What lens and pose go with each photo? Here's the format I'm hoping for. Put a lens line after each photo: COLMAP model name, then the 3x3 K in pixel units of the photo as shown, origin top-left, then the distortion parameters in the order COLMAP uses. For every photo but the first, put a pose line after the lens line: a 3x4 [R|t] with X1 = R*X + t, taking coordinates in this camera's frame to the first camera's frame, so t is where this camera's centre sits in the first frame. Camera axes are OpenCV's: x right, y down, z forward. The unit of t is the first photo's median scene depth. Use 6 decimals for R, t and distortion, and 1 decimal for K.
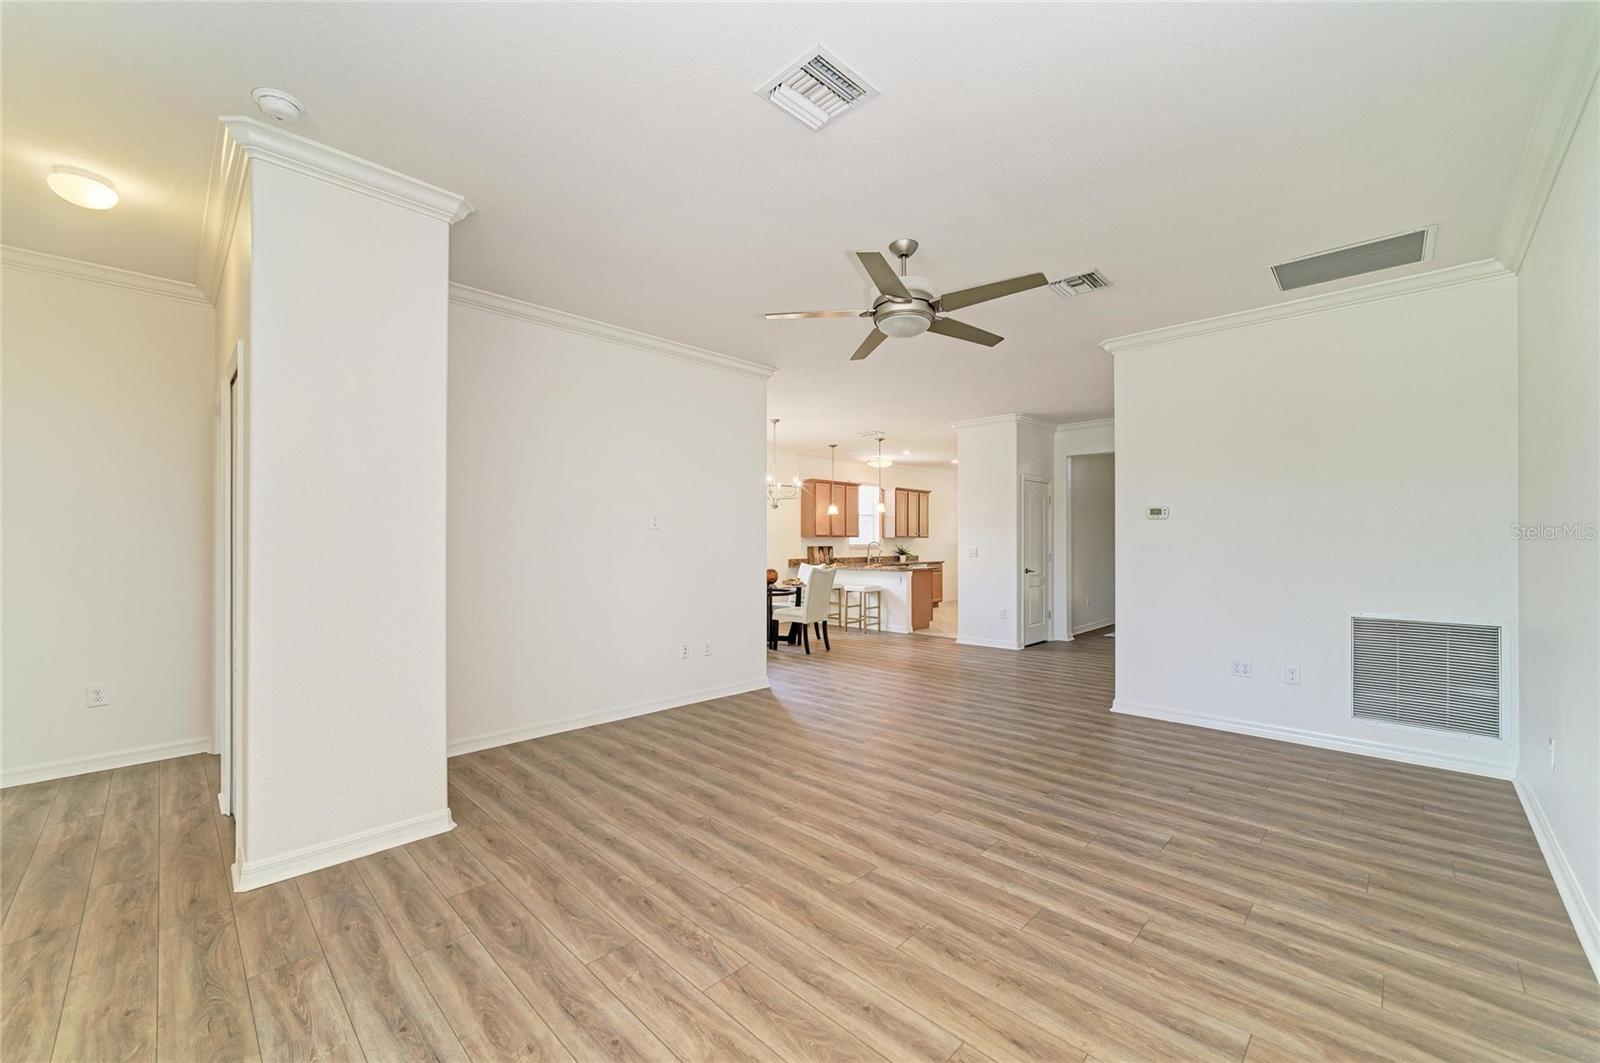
lens RADIAL K [[633.5, 0, 803.6], [0, 633.5, 539.8], [0, 0, 1]] dist [-0.021988, 0.009604]
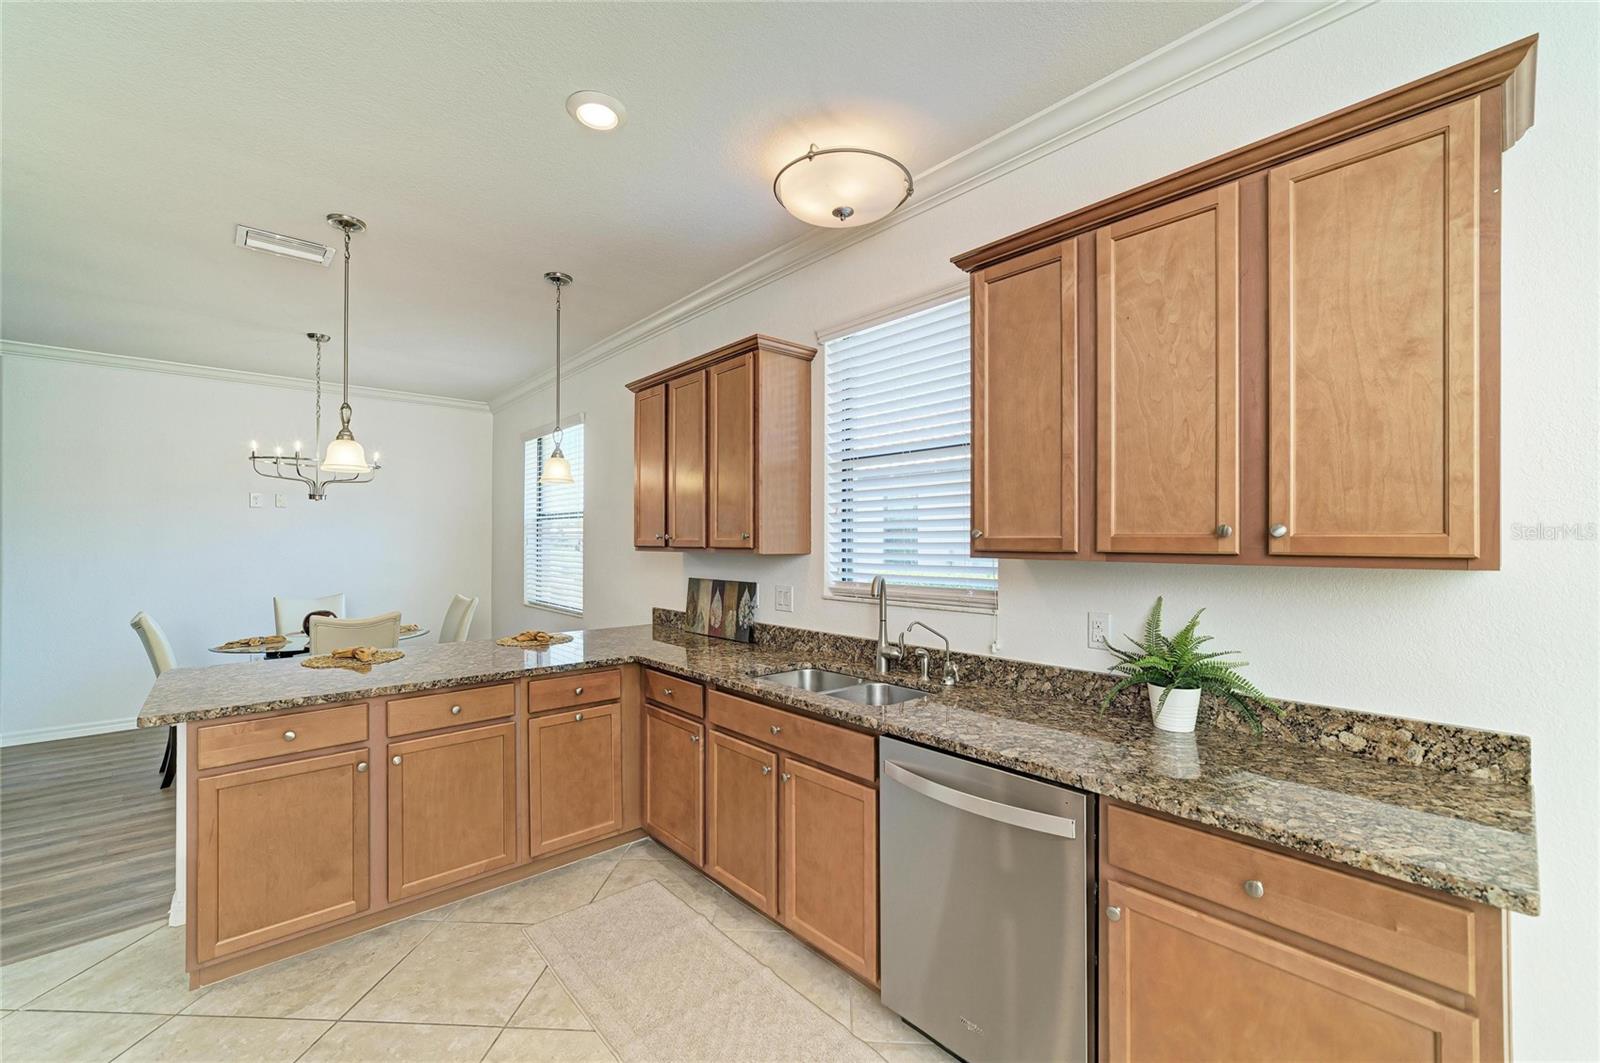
lens RADIAL K [[648.0, 0, 805.8], [0, 648.0, 537.0], [0, 0, 1]] dist [-0.008246, 0.000528]
pose [[-0.056659, -0.005376, -0.998379, 1.050516], [0.006247, 0.999964, -0.005740, -0.028061], [0.998374, -0.006562, -0.056624, 3.183691]]
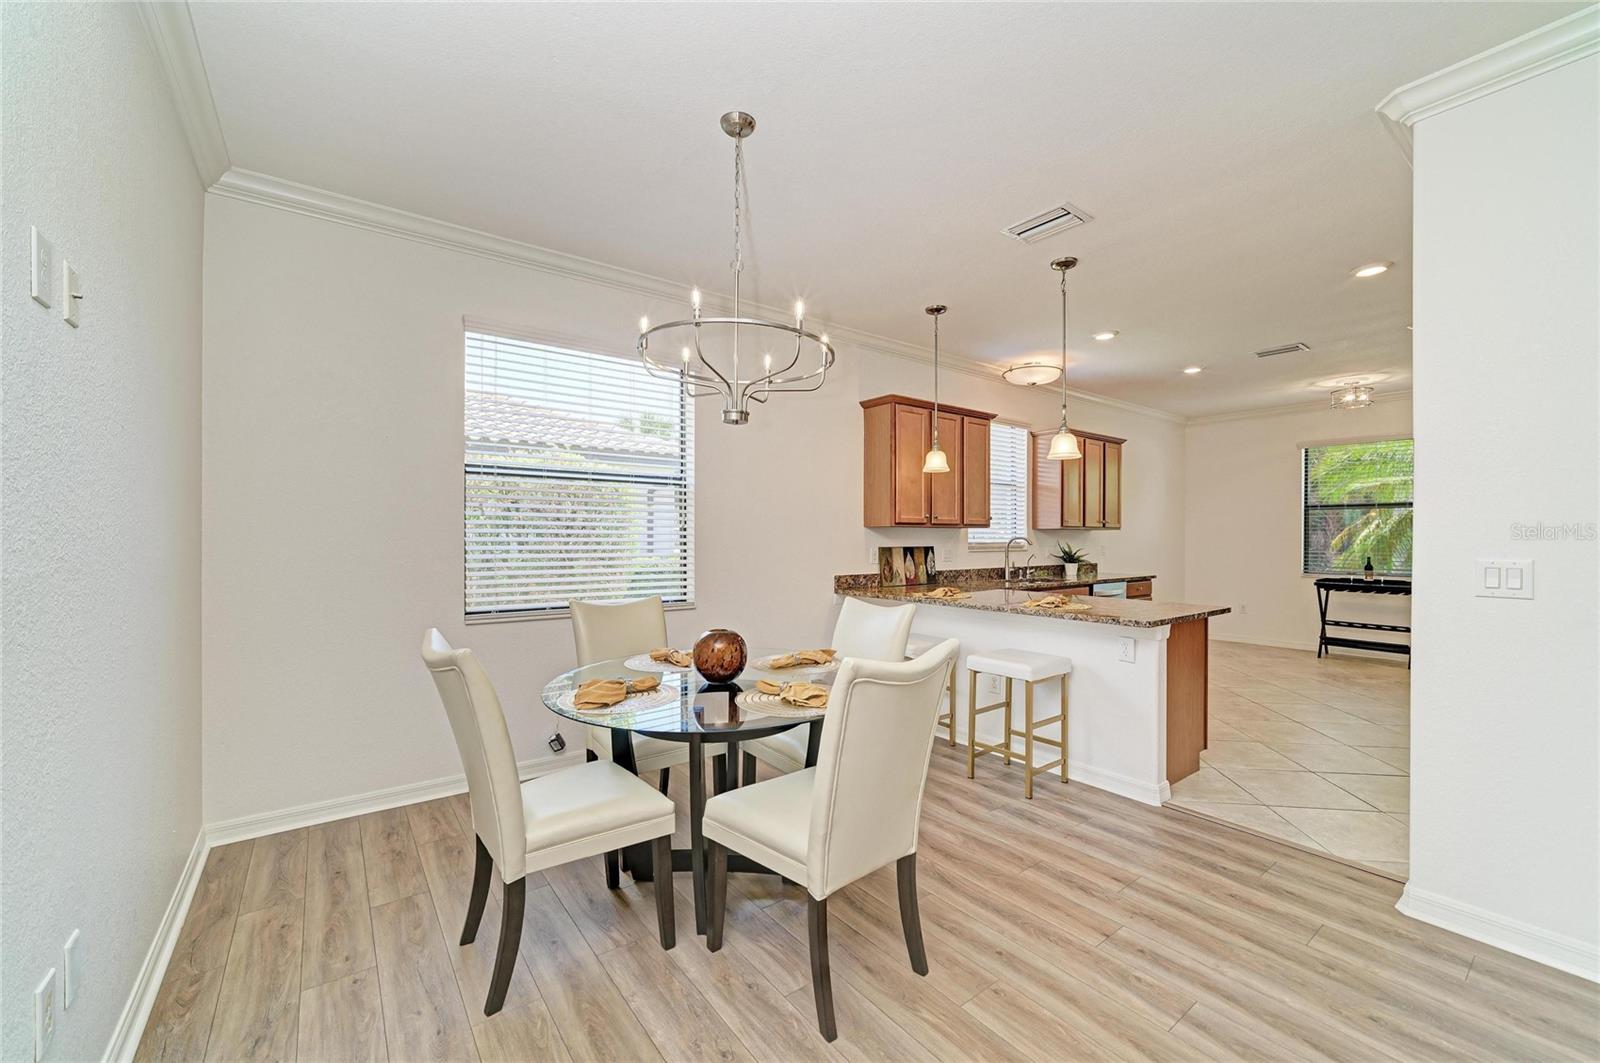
lens RADIAL K [[633.5, 0, 803.6], [0, 633.5, 539.8], [0, 0, 1]] dist [-0.021988, 0.009604]
pose [[0.988555, 0.002874, -0.150834, 0.063278], [-0.001437, 0.999953, 0.009639, 0.002102], [0.150854, -0.009311, 0.988512, 1.571670]]
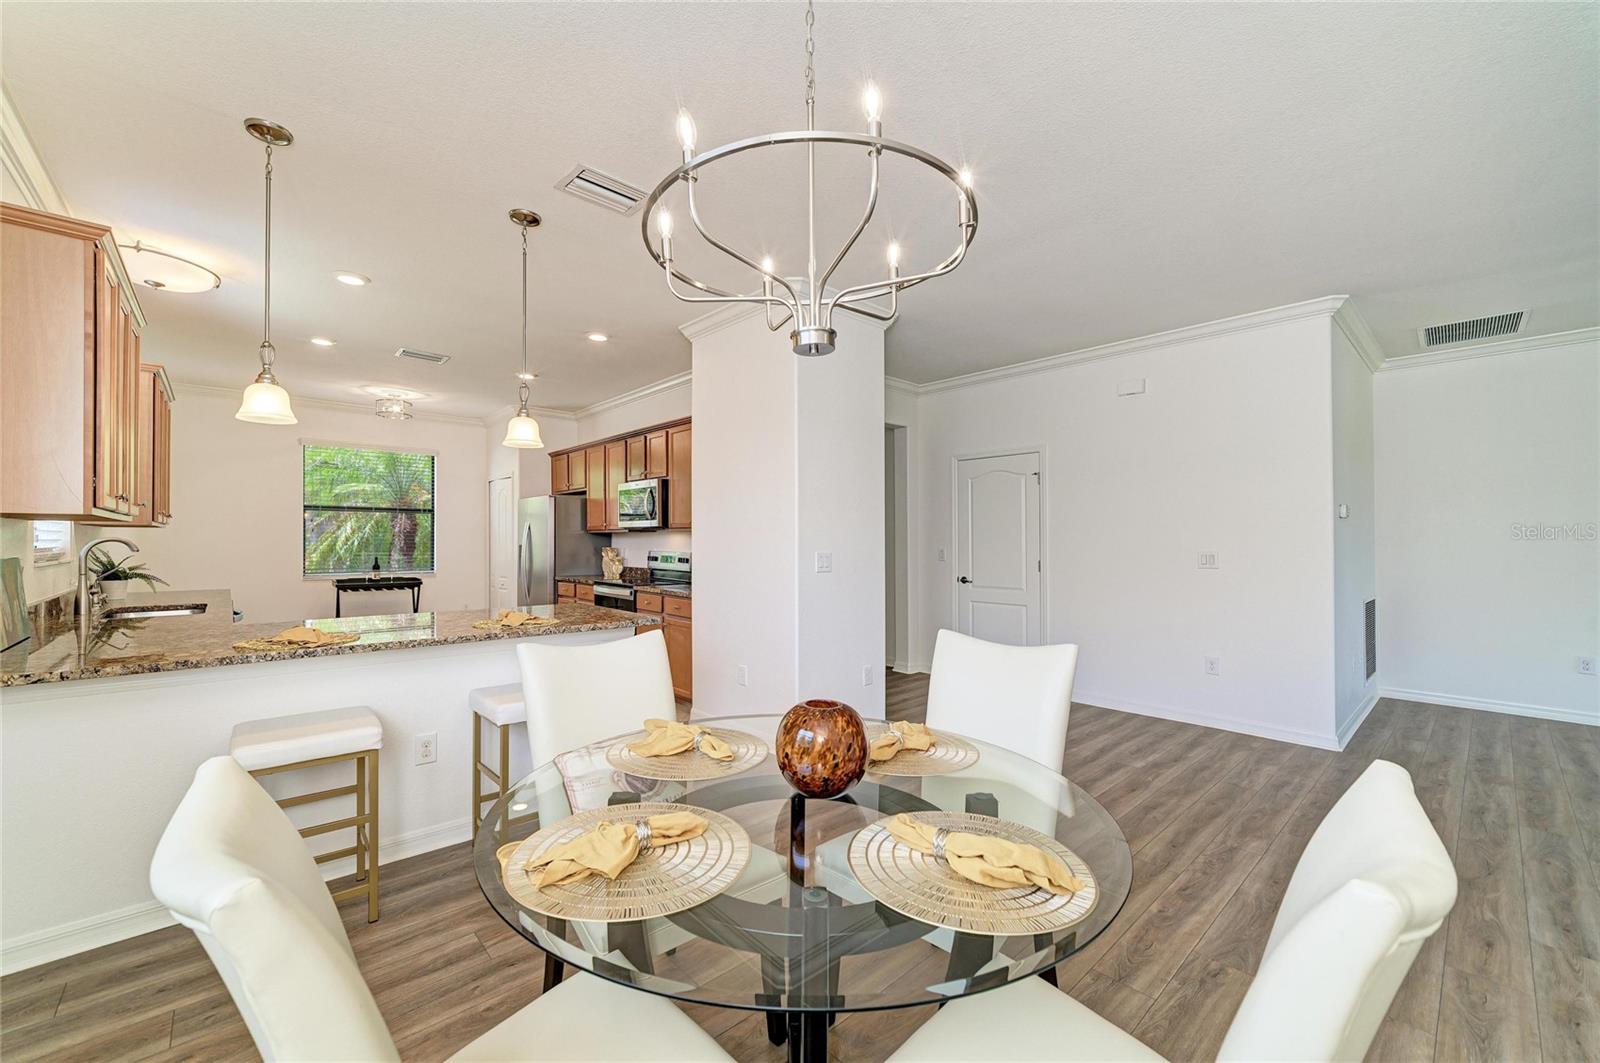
lens RADIAL K [[633.5, 0, 803.6], [0, 633.5, 539.8], [0, 0, 1]] dist [-0.021988, 0.009604]
pose [[0.049999, 0.001798, 0.998748, -0.486489], [-0.008074, 0.999966, -0.001396, 0.004777], [-0.998717, -0.007994, 0.050012, 2.185304]]
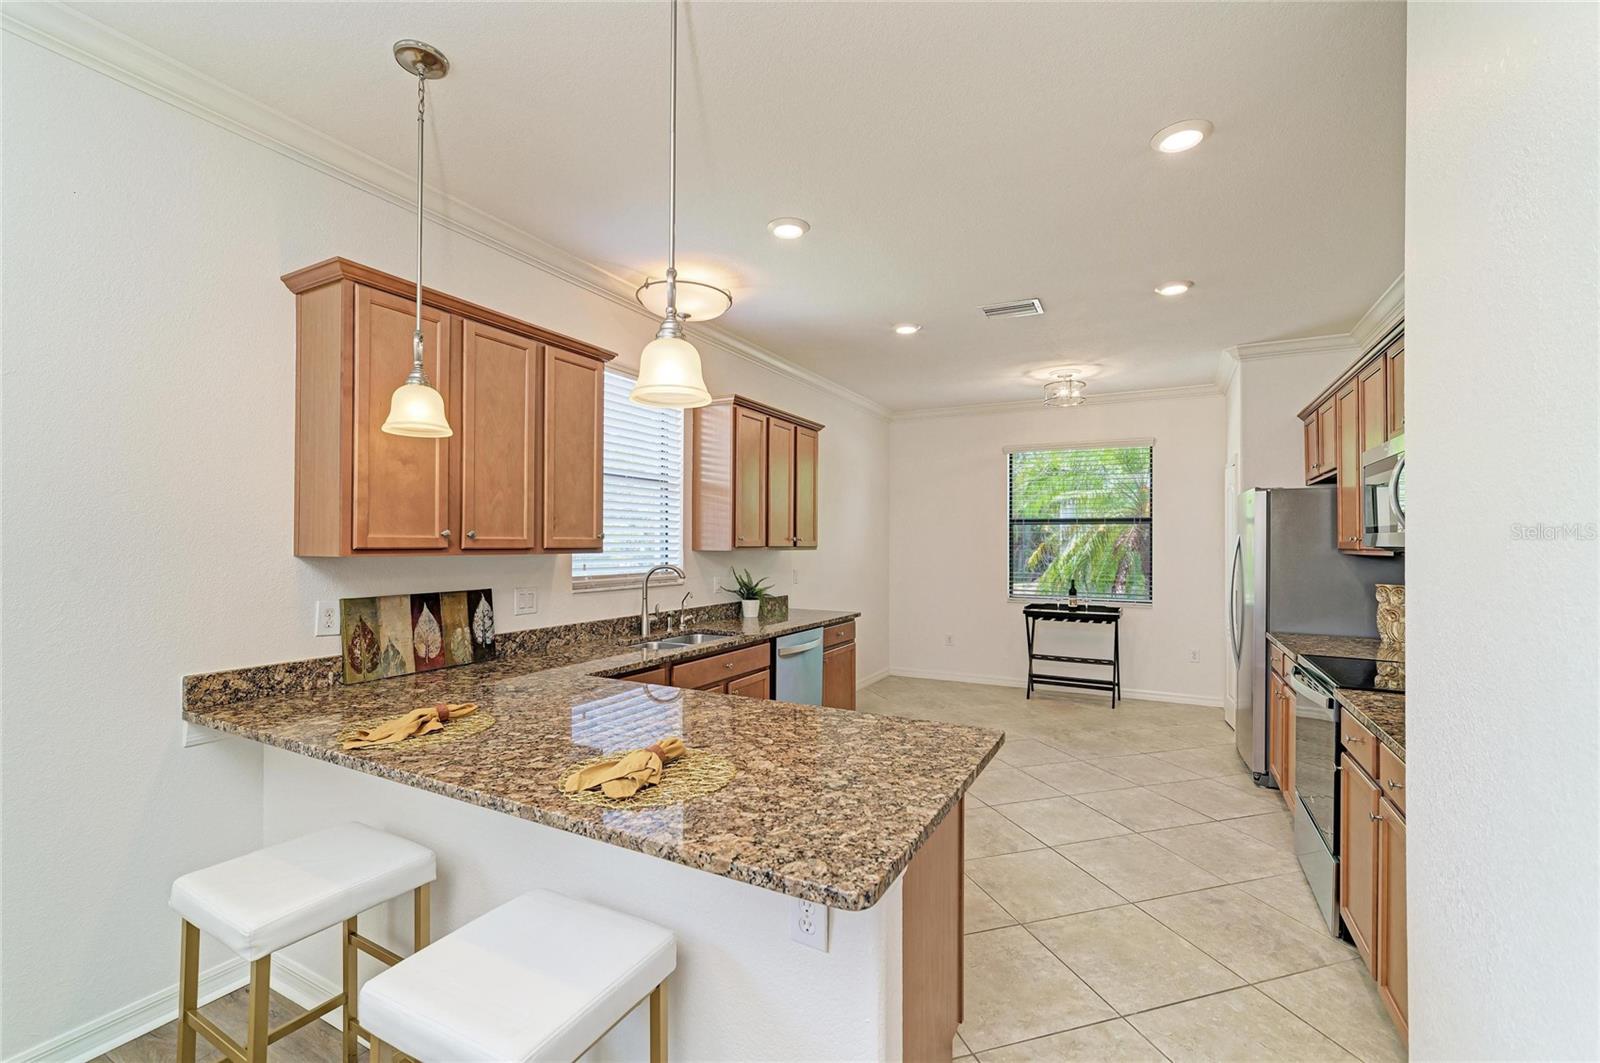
lens RADIAL K [[671.3, 0, 805.4], [0, 671.3, 540.2], [0, 0, 1]] dist [-0.007253, 0.000675]
pose [[0.959303, 0.005642, 0.282322, 0.274608], [-0.005968, 0.999982, 0.000292, -0.030626], [-0.282315, -0.001965, 0.959320, 2.169965]]
